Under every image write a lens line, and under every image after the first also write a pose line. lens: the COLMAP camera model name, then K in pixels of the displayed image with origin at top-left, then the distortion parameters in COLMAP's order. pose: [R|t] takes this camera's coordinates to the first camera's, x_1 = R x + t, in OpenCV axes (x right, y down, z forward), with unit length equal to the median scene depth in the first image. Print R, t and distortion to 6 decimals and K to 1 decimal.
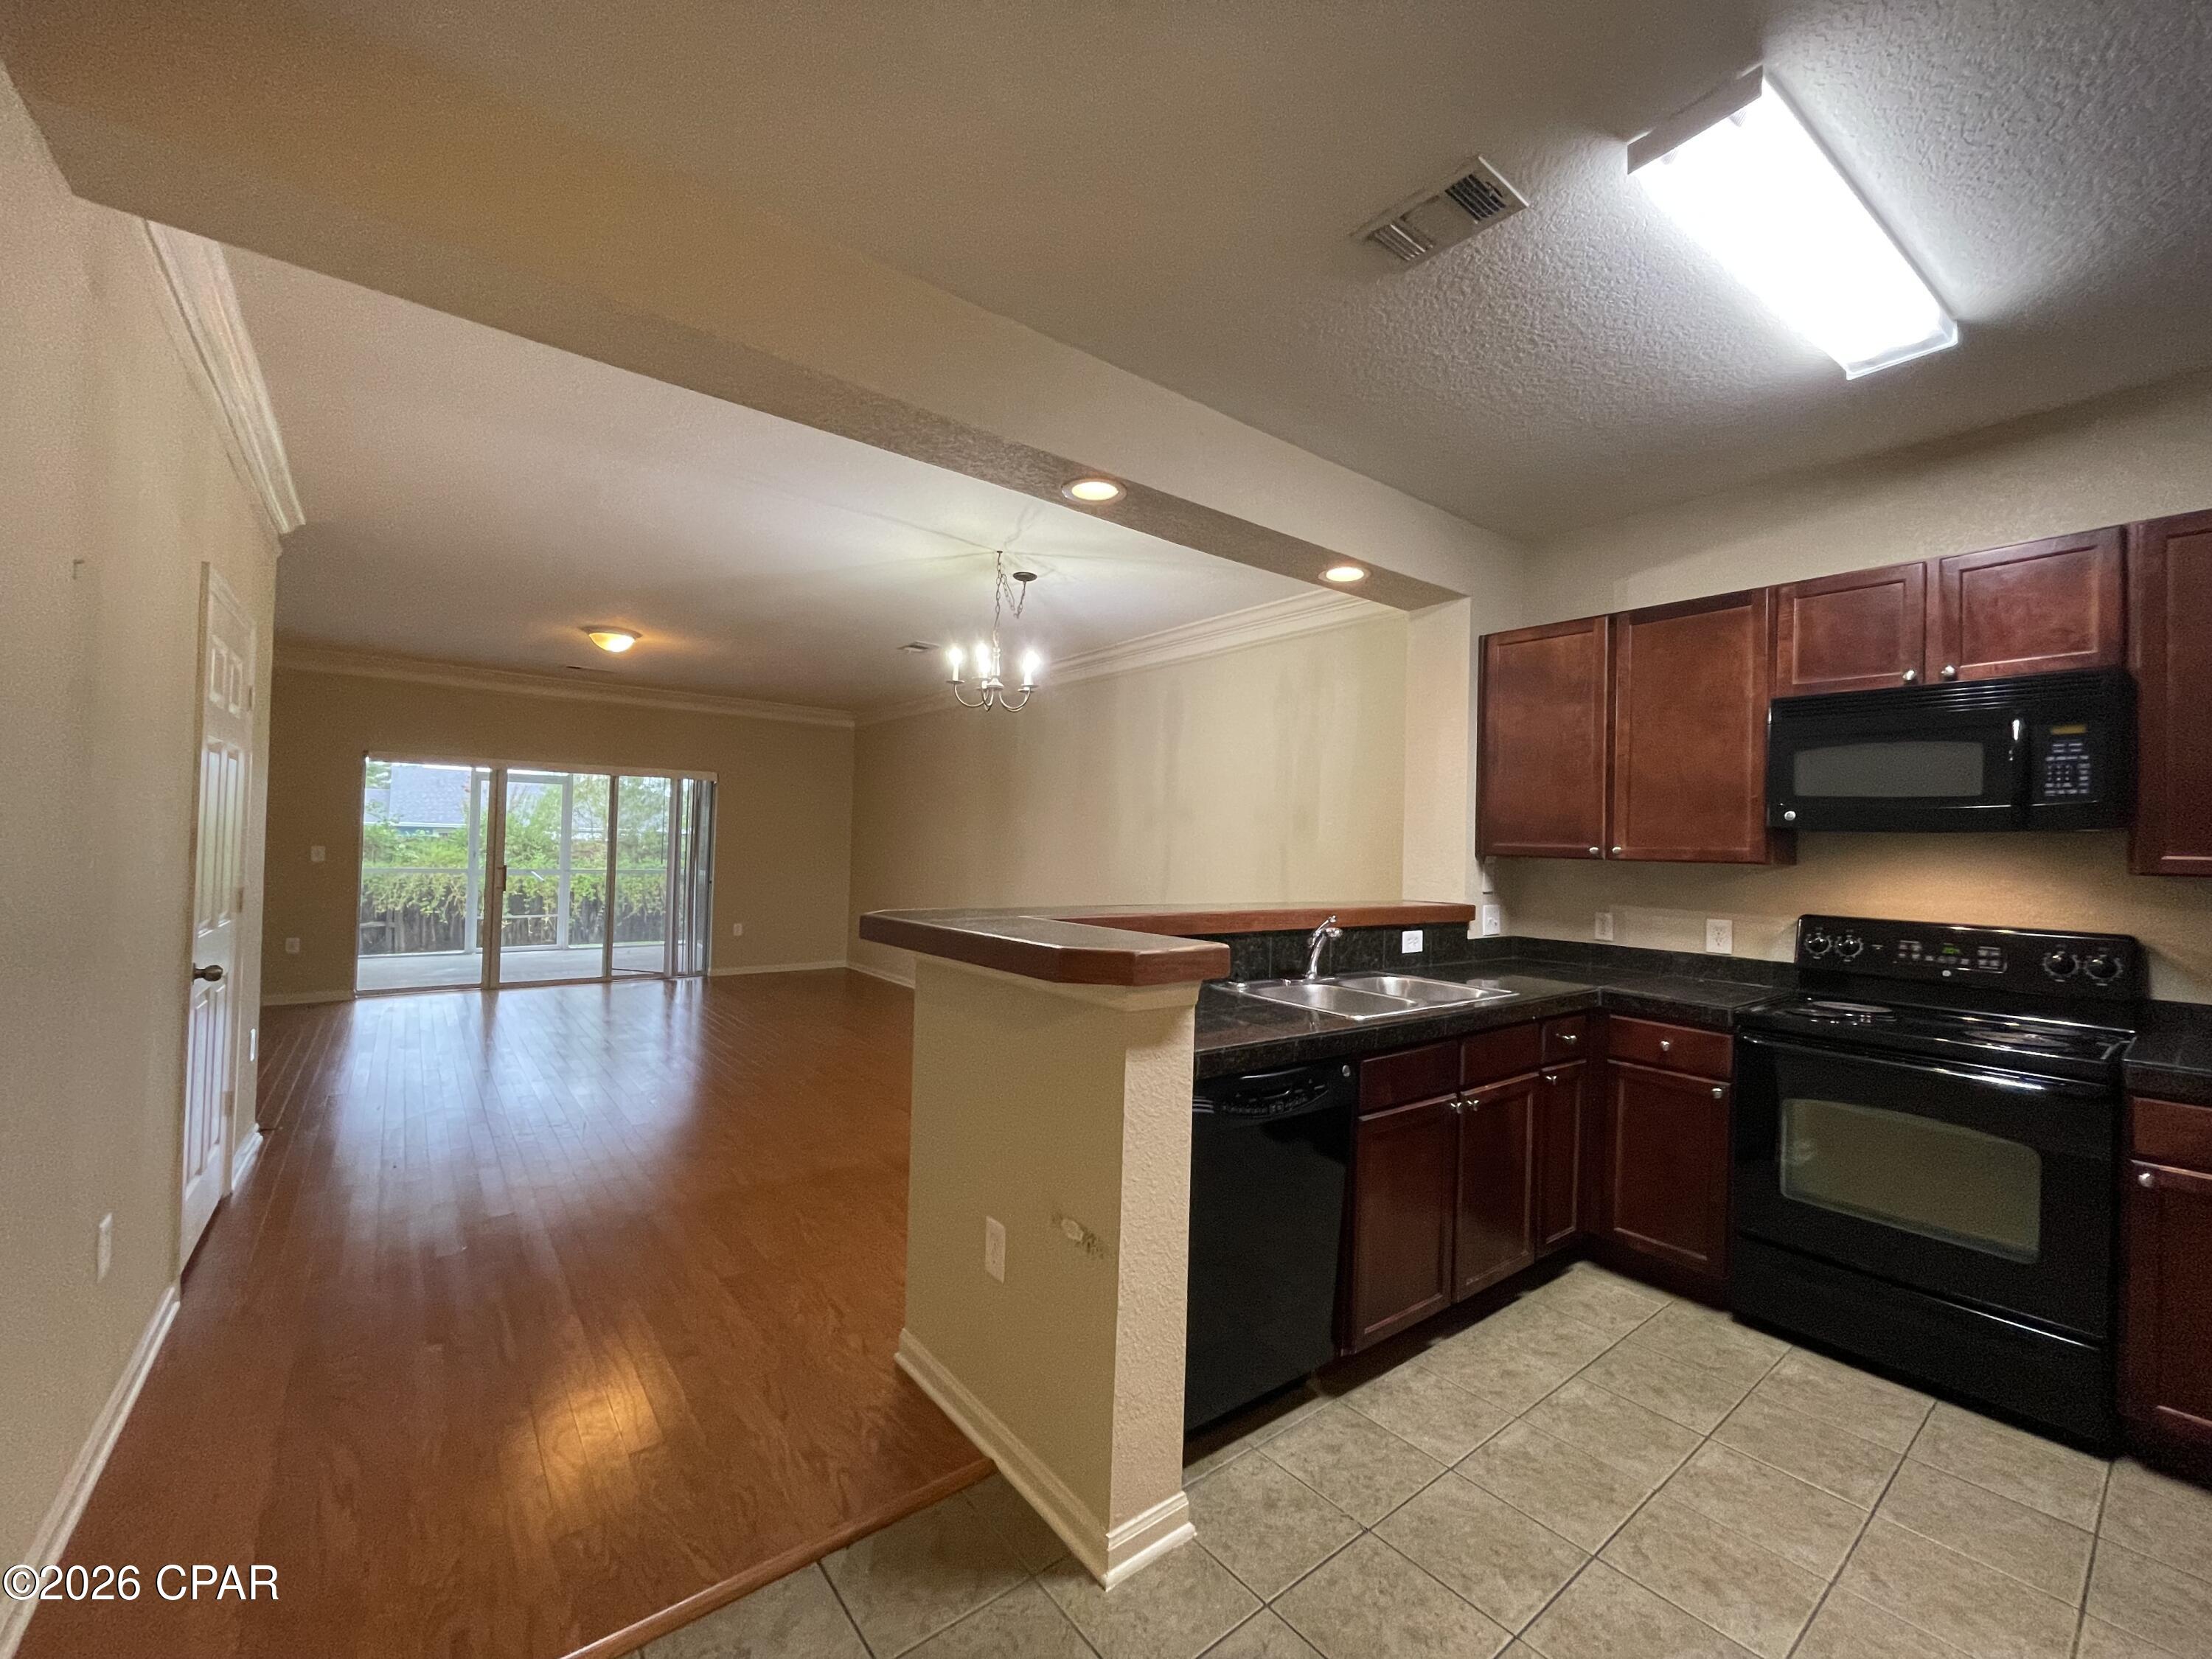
lens RADIAL K [[880.2, 0, 1106.0], [0, 880.2, 829.5], [0, 0, 1]] dist [0.000941, 0.000086]
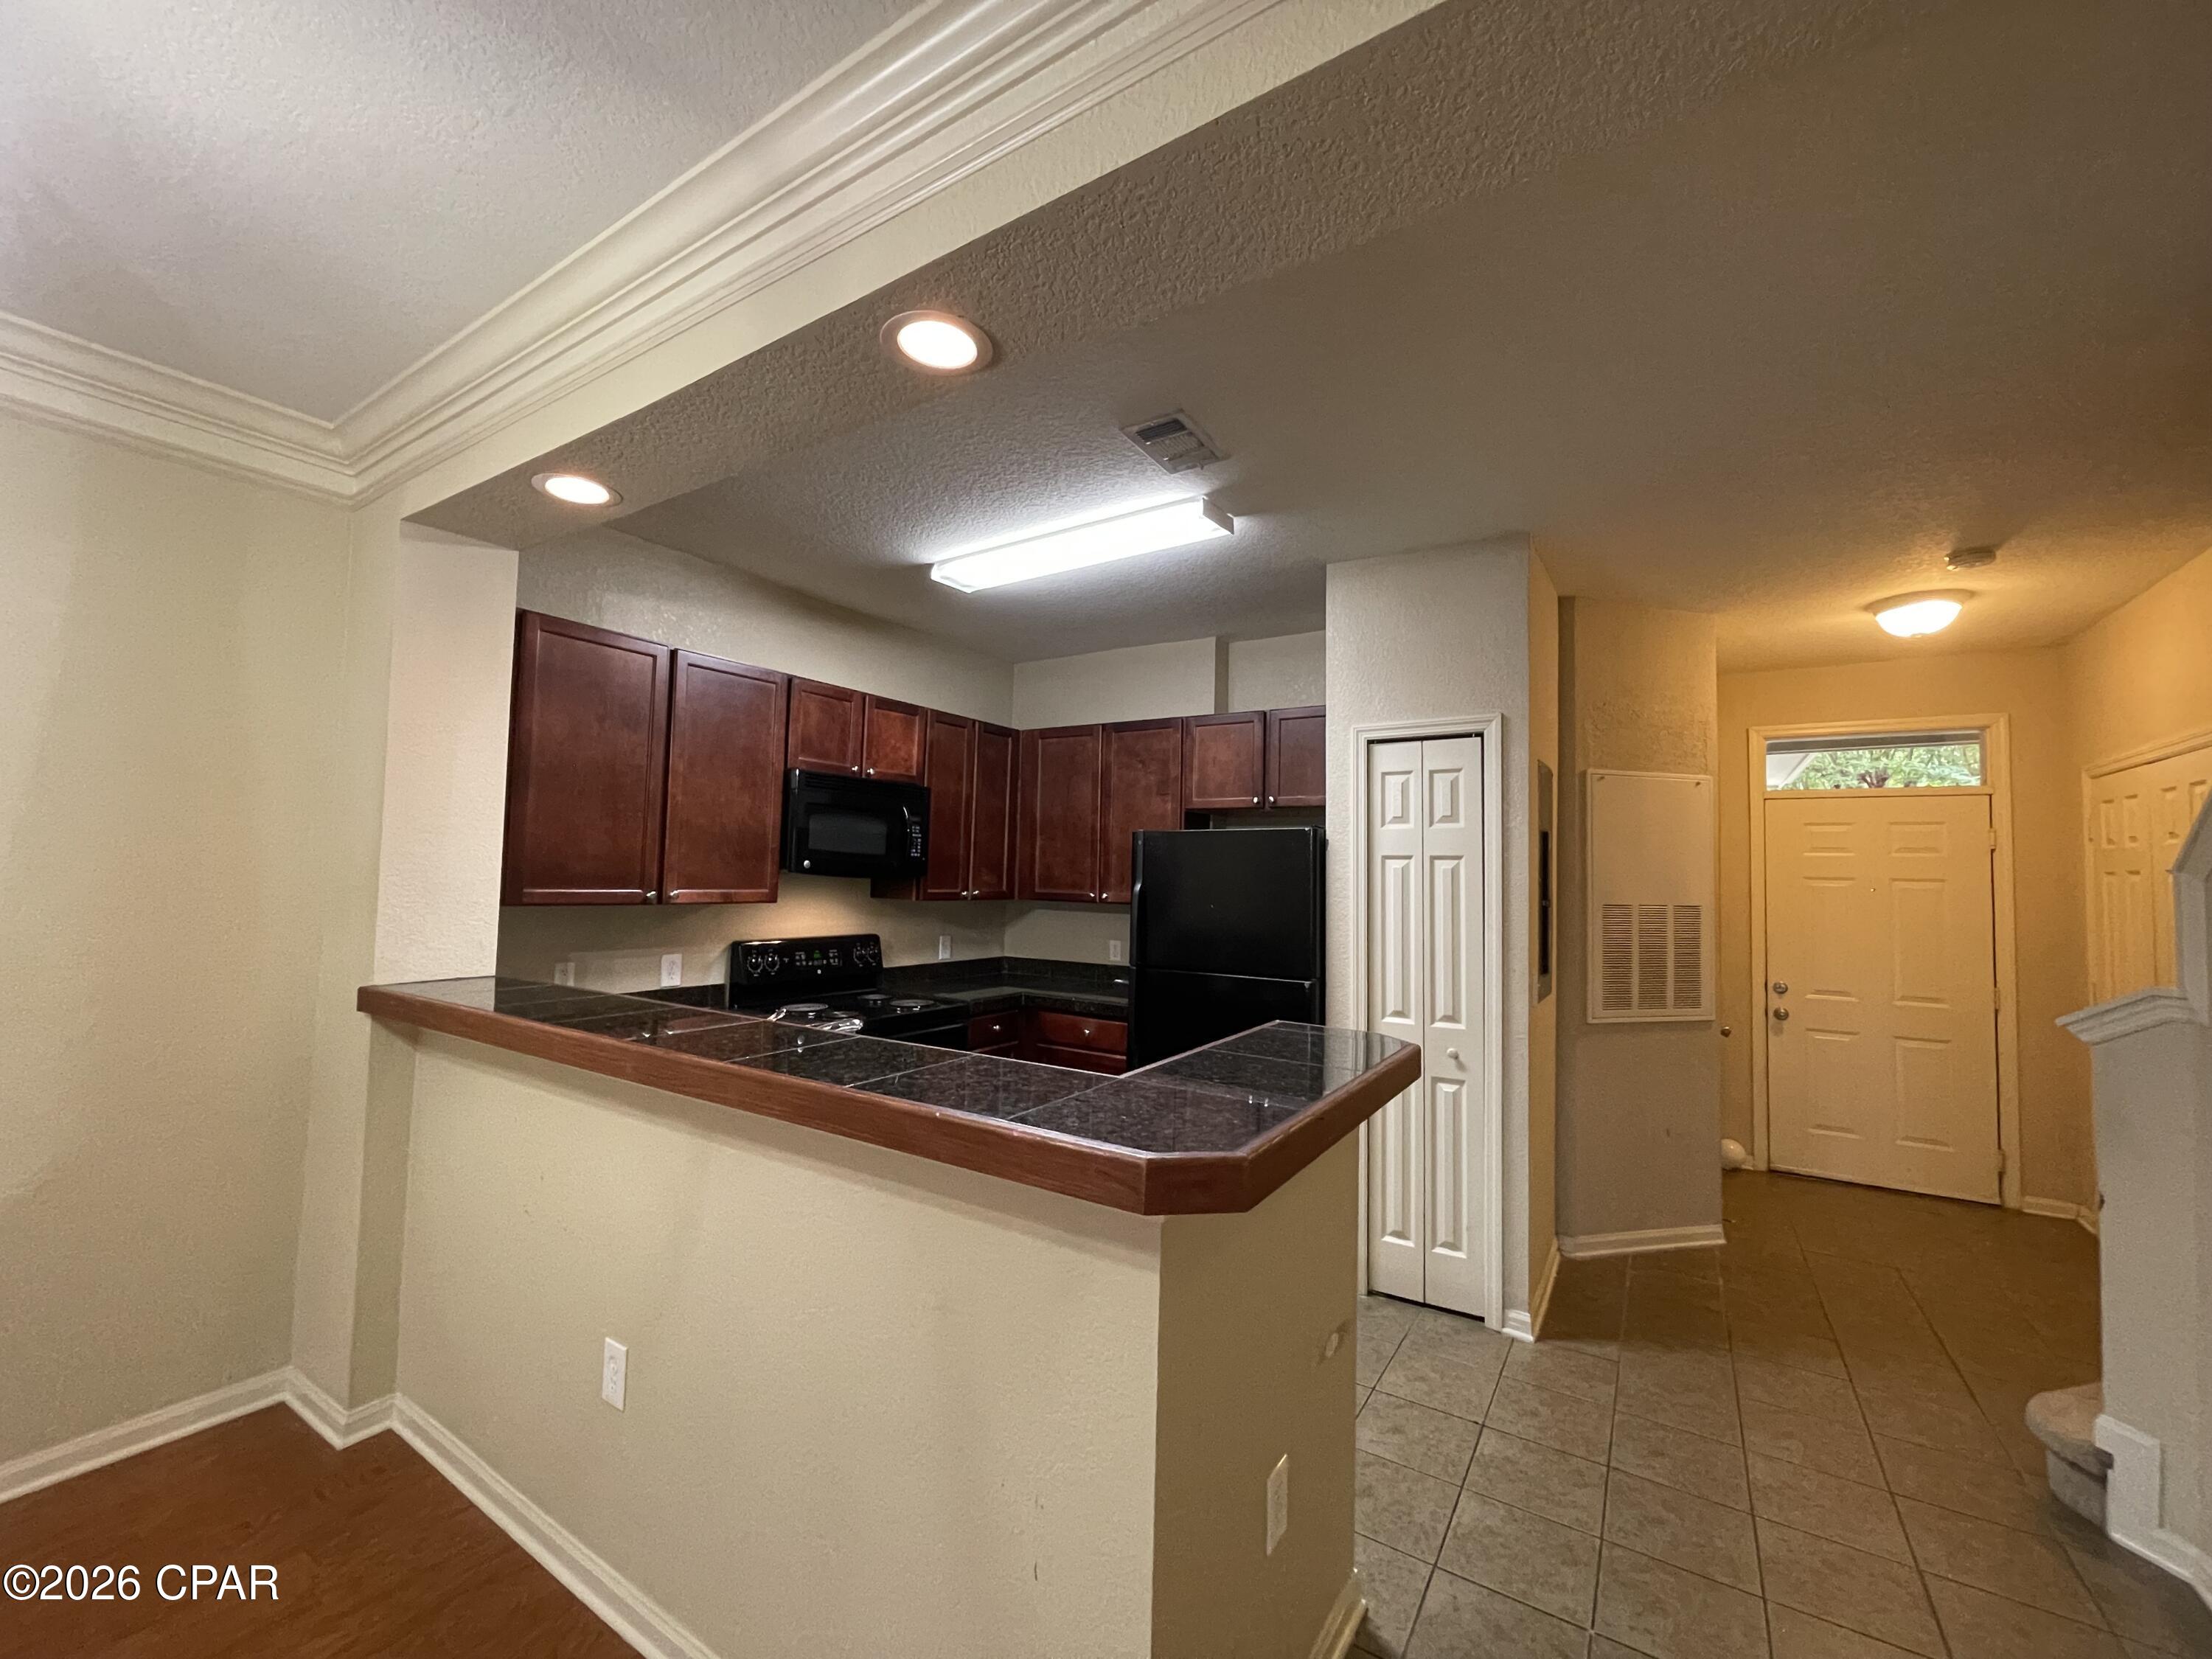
lens RADIAL K [[880.2, 0, 1106.0], [0, 880.2, 829.5], [0, 0, 1]] dist [0.000941, 0.000086]
pose [[-0.331462, 0.020531, 0.943245, -0.538948], [-0.039542, 0.998582, -0.035631, -0.035479], [-0.942640, -0.049108, -0.330180, 0.969827]]
